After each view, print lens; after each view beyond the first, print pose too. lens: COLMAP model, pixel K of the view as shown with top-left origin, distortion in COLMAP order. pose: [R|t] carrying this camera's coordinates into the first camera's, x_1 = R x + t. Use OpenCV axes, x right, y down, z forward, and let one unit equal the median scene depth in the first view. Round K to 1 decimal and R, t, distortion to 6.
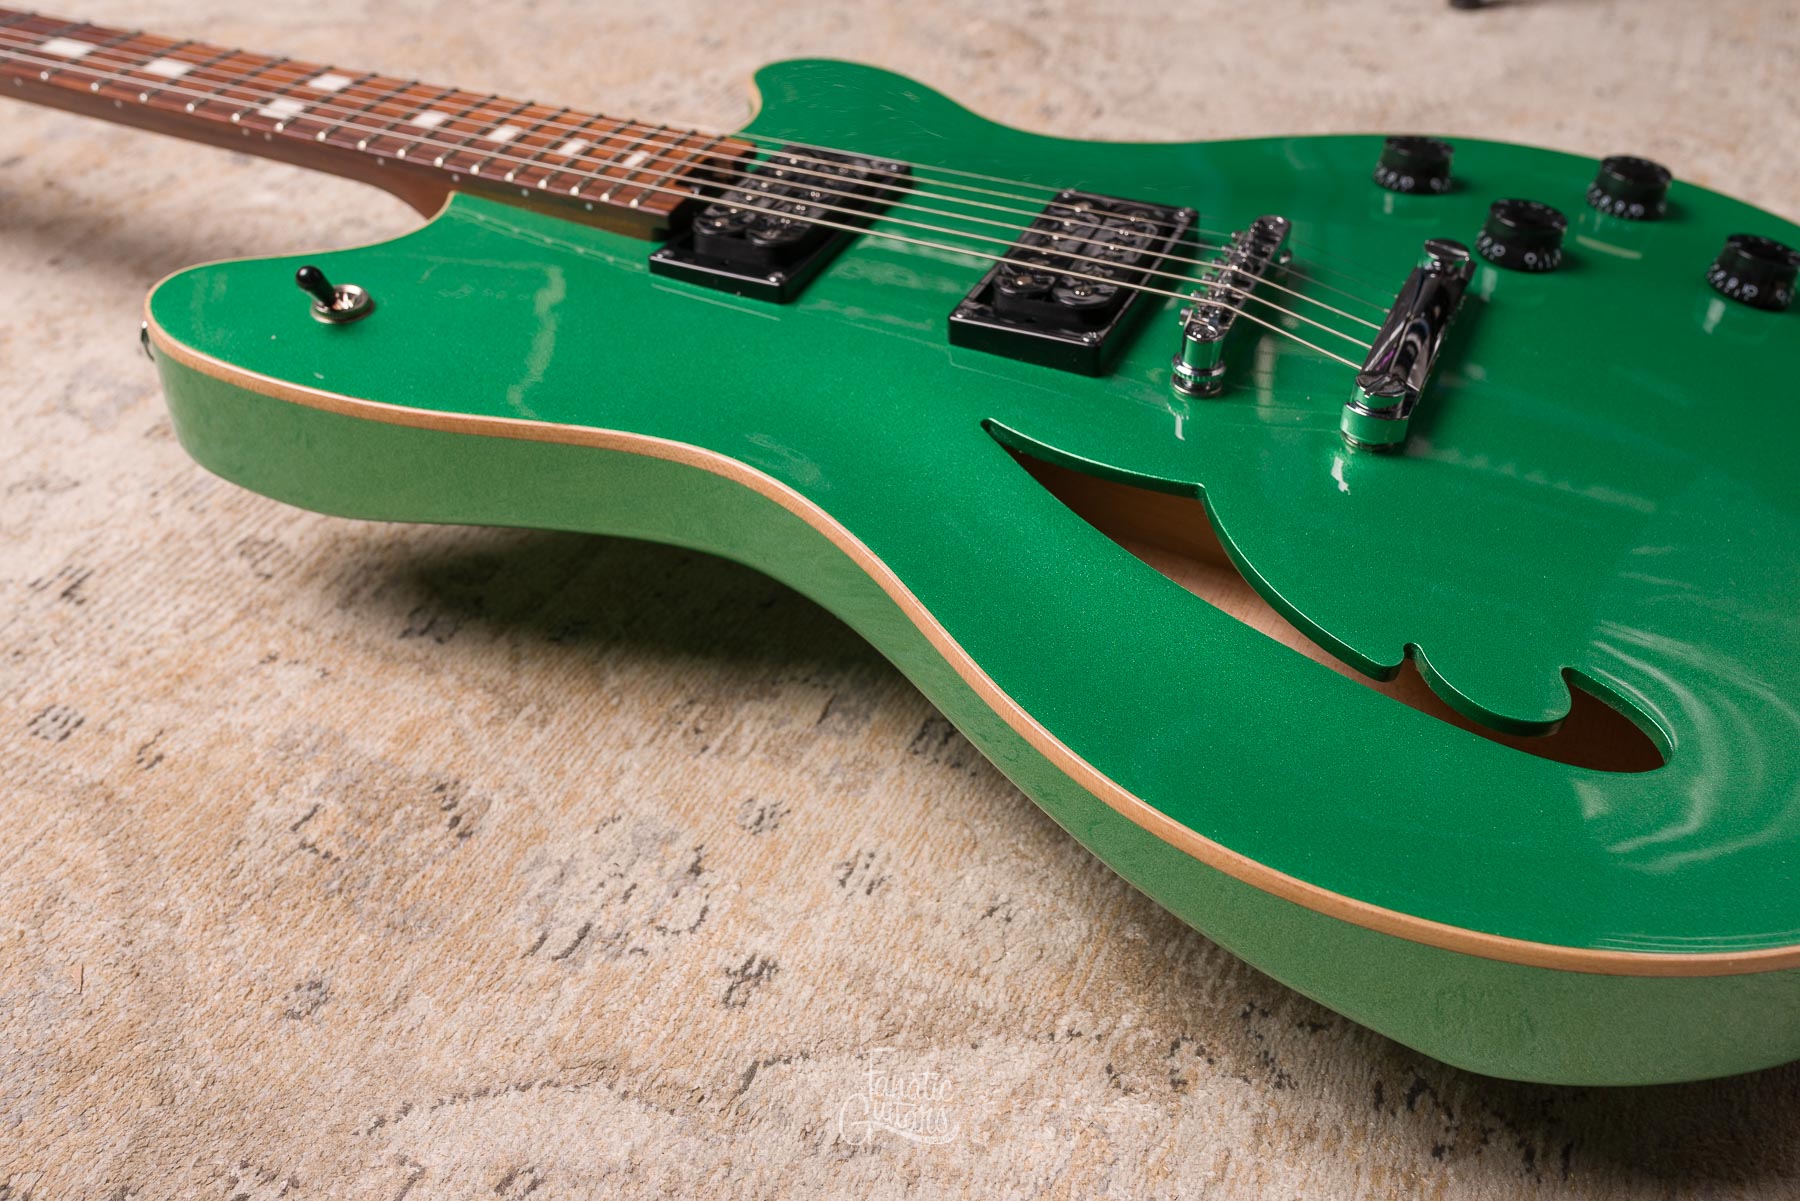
lens RADIAL K [[1794.0, 0, 905.4], [0, 1794.0, 569.1], [0, 0, 1]] dist [0.003577, 0.000000]
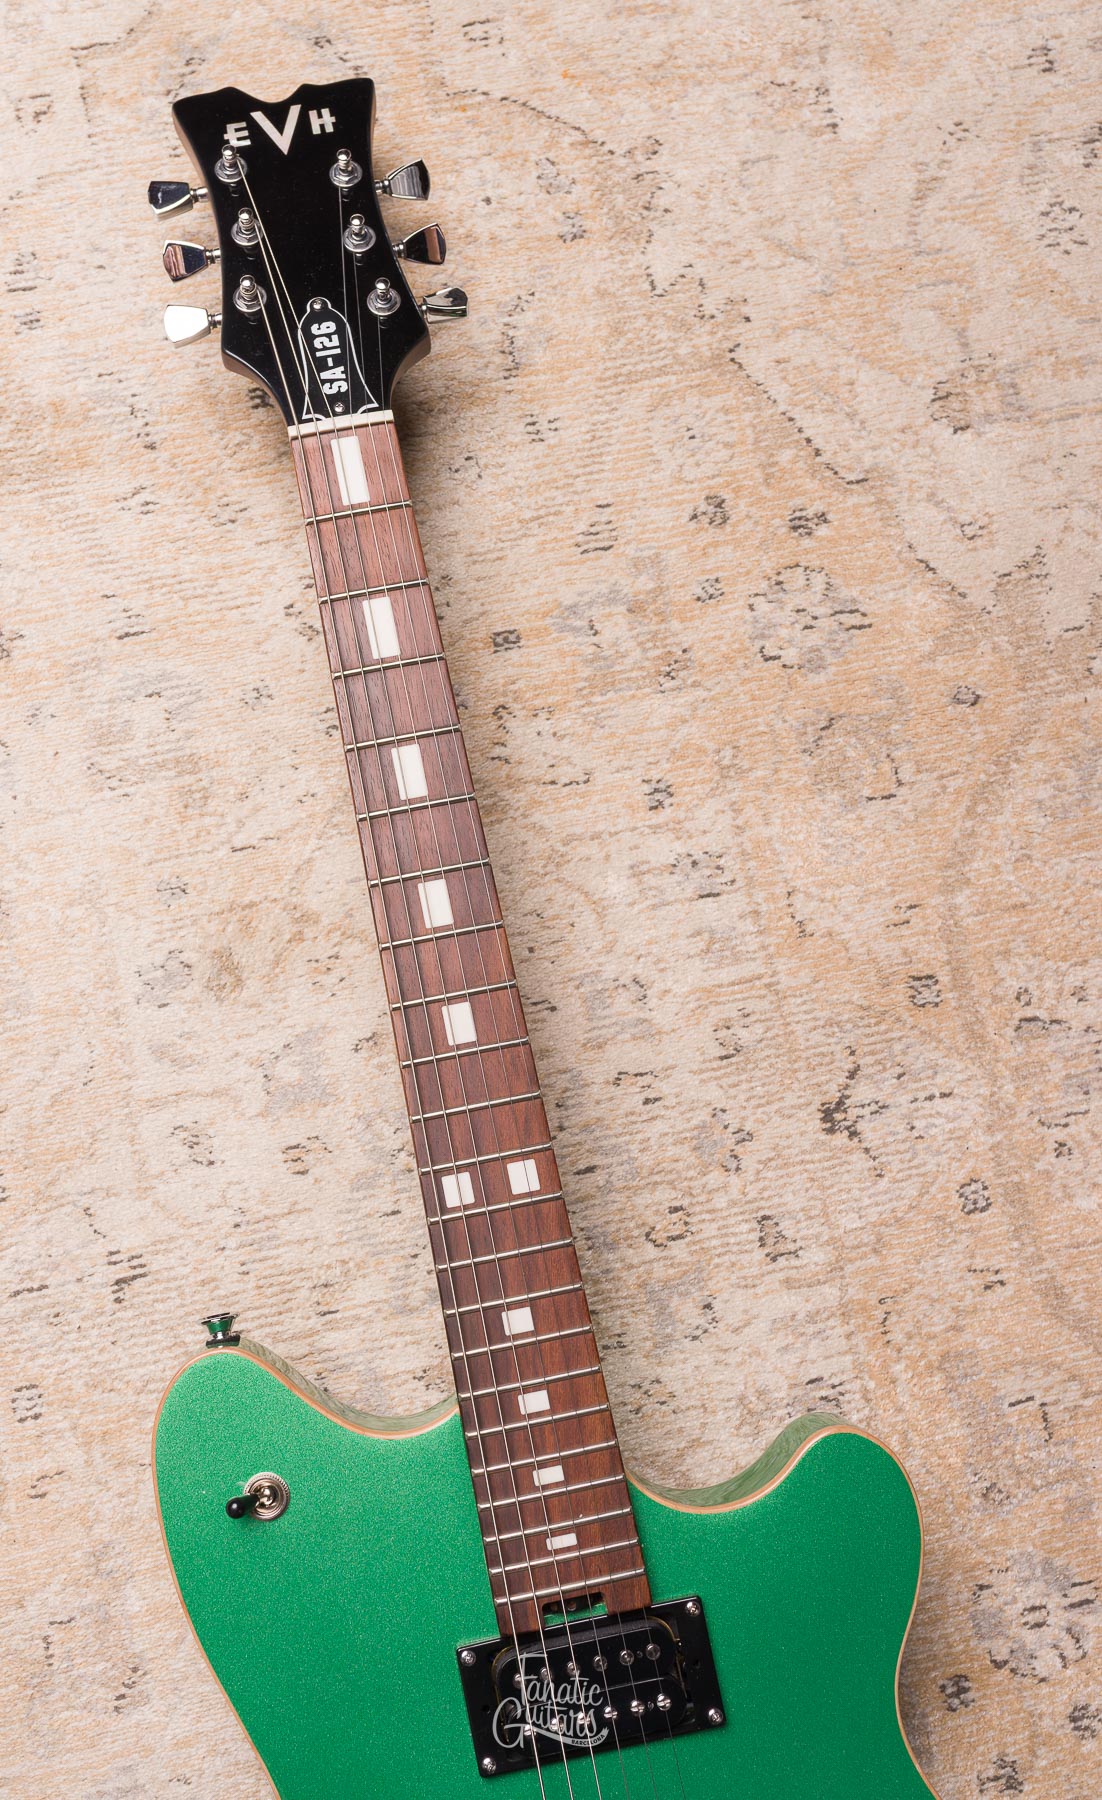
lens RADIAL K [[1849.4, 0, 461.5], [0, 1849.4, 888.6], [0, 0, 1]] dist [-0.001986, 0.000000]
pose [[0.582871, 0.803530, -0.120836, -0.450994], [-0.512659, 0.479028, 0.712540, -1.469595], [0.630431, -0.353371, 0.691148, 0.351027]]
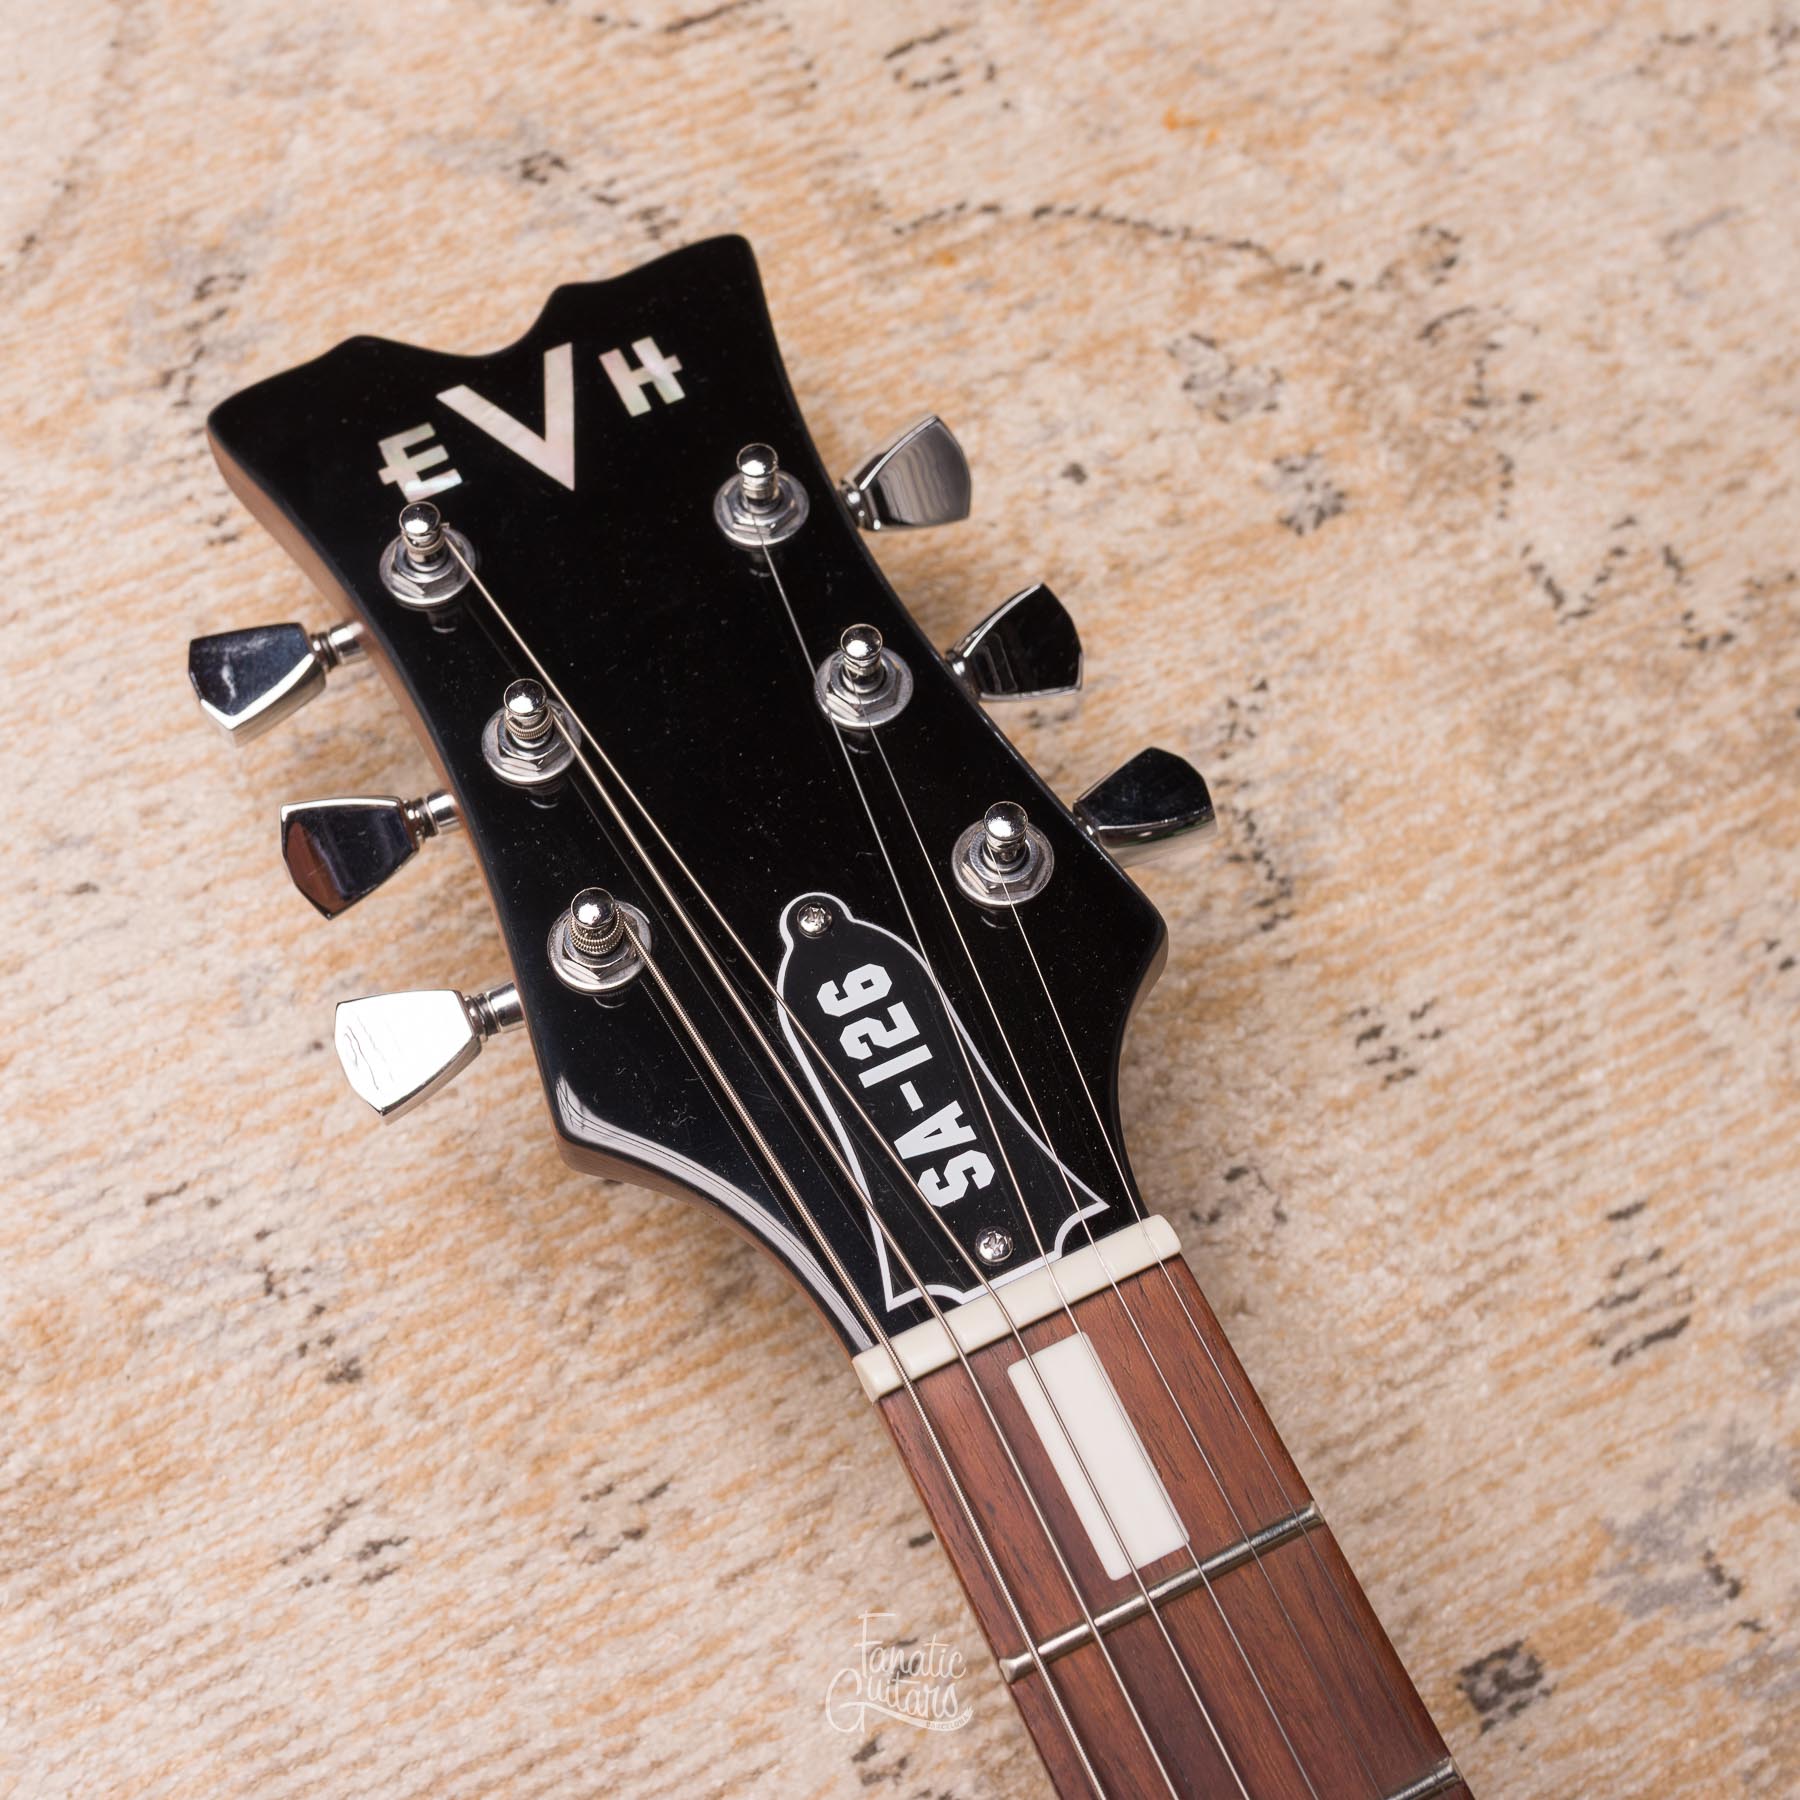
lens RADIAL K [[2714.9, 0, 865.1], [0, 2714.9, 869.4], [0, 0, 1]] dist [0.003827, 0.000000]
pose [[0.769146, 0.619967, -0.155098, -1.004066], [-0.438794, 0.688758, 0.577124, -0.962772], [0.464623, -0.375837, 0.801793, 0.958897]]
